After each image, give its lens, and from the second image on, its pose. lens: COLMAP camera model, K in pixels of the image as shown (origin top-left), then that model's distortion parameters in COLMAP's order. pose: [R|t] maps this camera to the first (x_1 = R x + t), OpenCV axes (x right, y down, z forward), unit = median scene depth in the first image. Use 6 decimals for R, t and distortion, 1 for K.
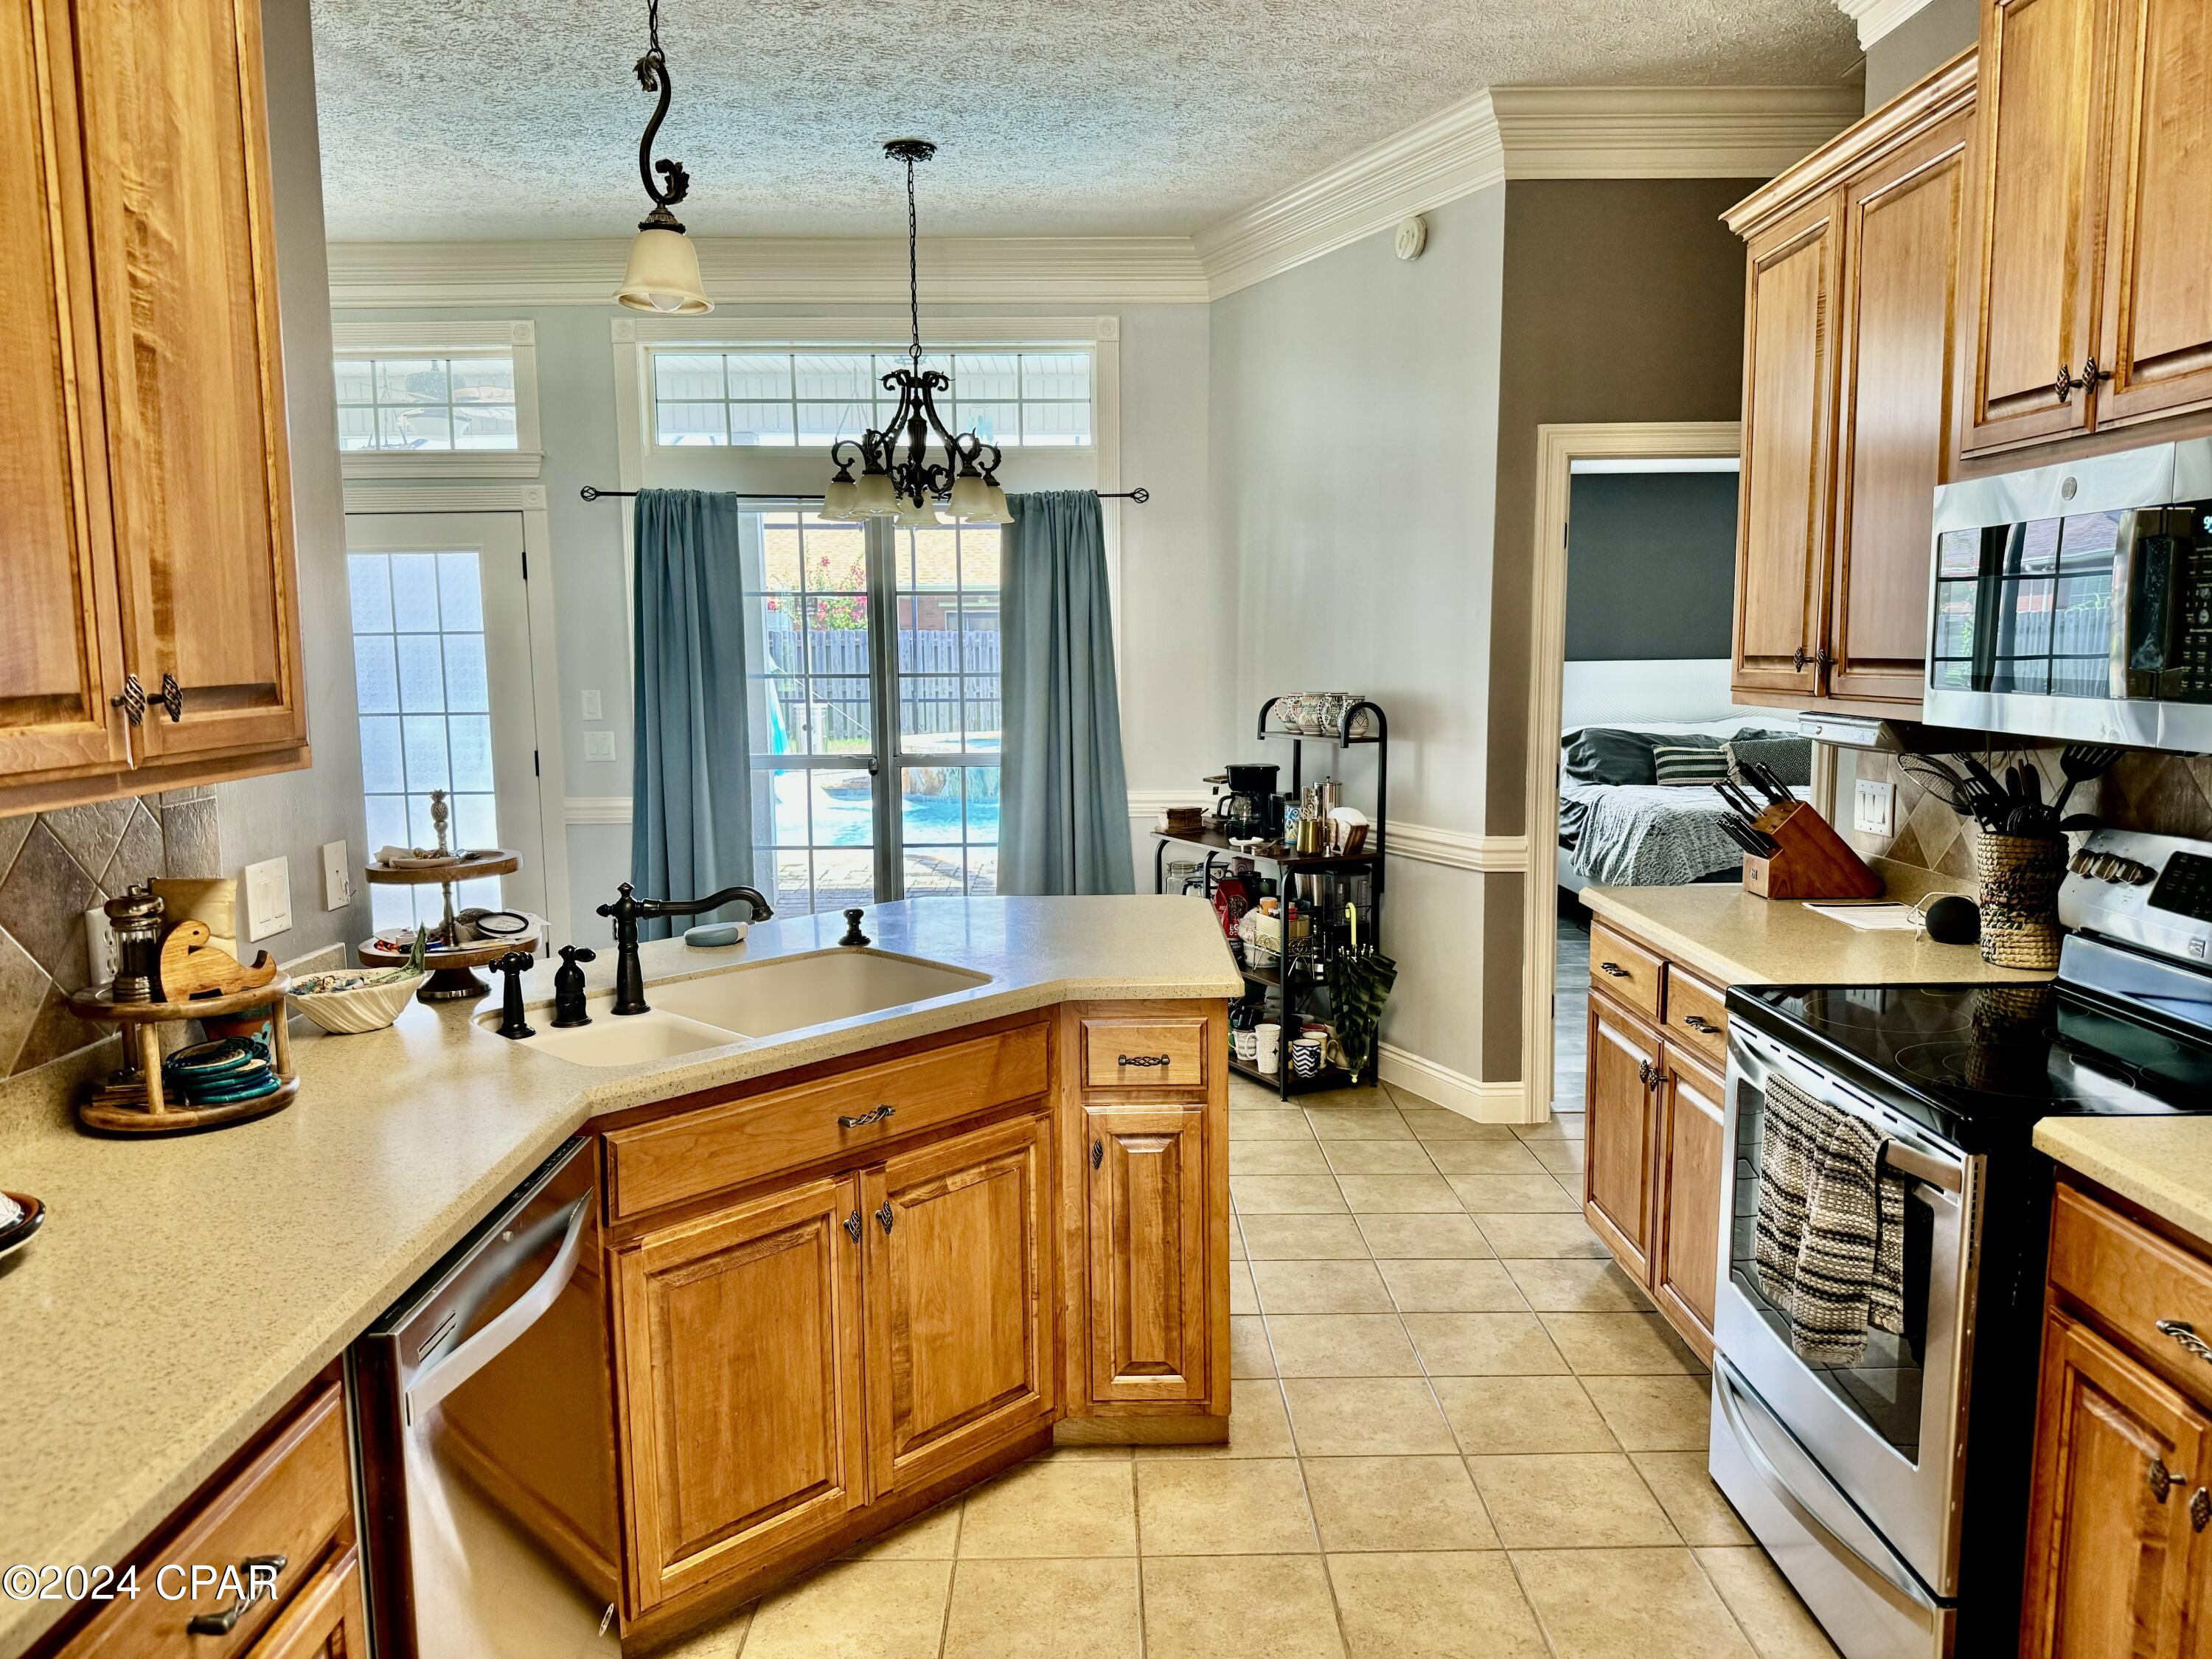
lens RADIAL K [[1567.9, 0, 1104.9], [0, 1567.9, 834.0], [0, 0, 1]] dist [-0.030054, -0.001899]
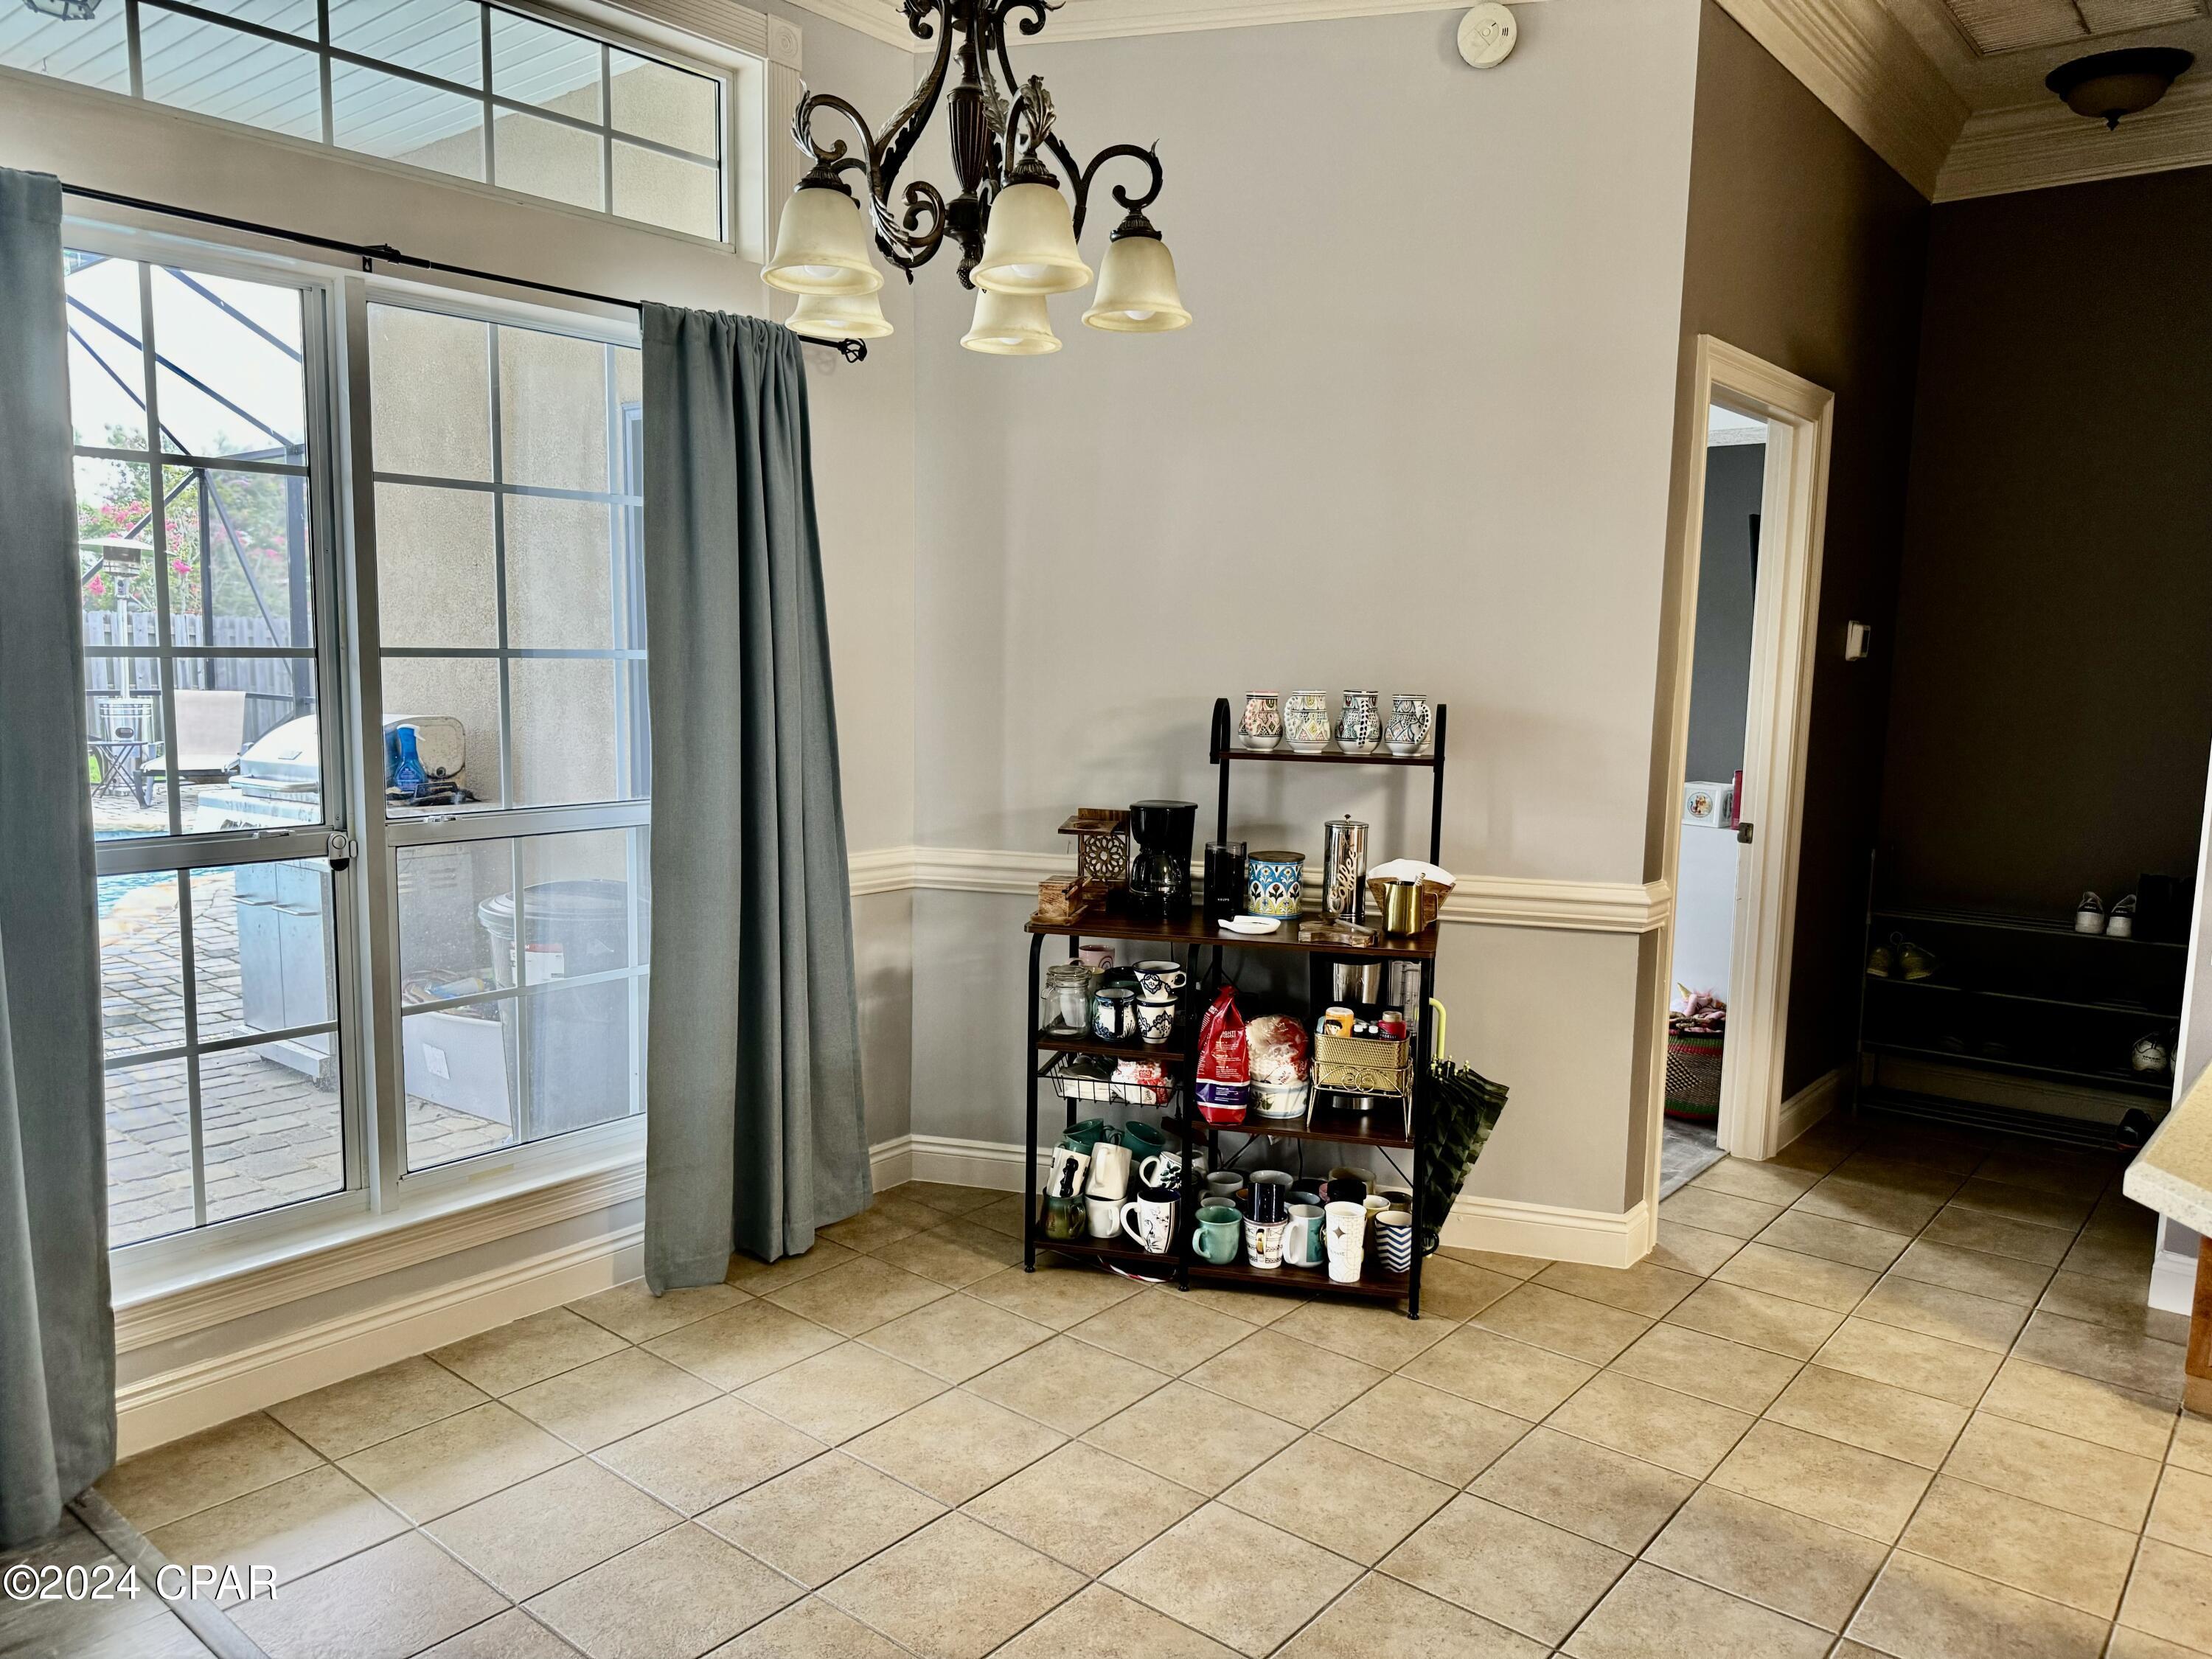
lens RADIAL K [[1567.9, 0, 1110.6], [0, 1567.9, 831.9], [0, 0, 1]] dist [-0.030054, -0.001899]
pose [[0.631294, -0.075526, 0.771857, -0.412430], [0.063385, 0.996942, 0.045708, -0.064060], [-0.772949, 0.020070, 0.634151, 0.615341]]
